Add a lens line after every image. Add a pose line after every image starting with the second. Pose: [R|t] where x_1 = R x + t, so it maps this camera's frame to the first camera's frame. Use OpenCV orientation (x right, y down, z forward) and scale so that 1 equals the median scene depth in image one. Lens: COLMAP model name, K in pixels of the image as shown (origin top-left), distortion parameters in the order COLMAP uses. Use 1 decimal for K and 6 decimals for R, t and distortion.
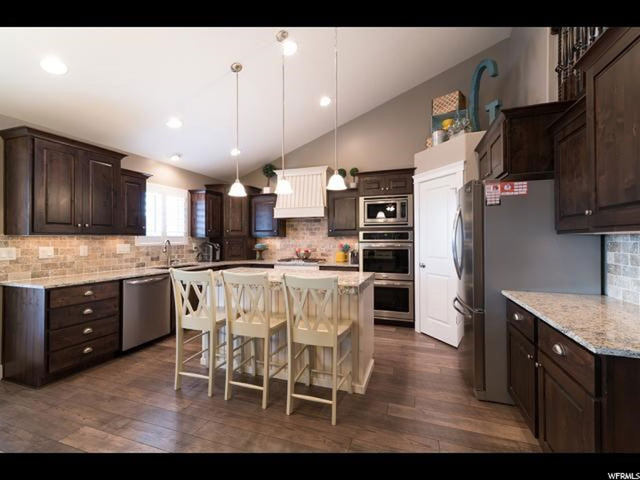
lens RADIAL K [[276.3, 0, 322.8], [0, 276.3, 237.4], [0, 0, 1]] dist [0.008800, -0.002540]
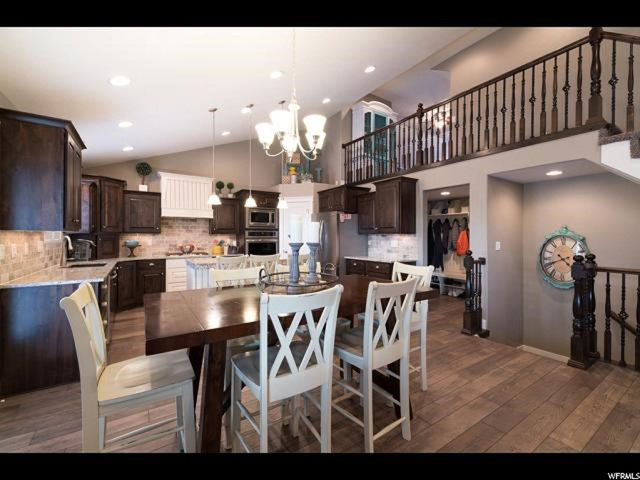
lens RADIAL K [[276.3, 0, 321.0], [0, 276.3, 237.9], [0, 0, 1]] dist [0.008800, -0.002540]
pose [[0.607616, -0.001541, 0.794229, -0.773844], [-0.007503, 0.999942, 0.007679, 0.001825], [-0.794196, -0.010625, 0.607569, -0.185382]]
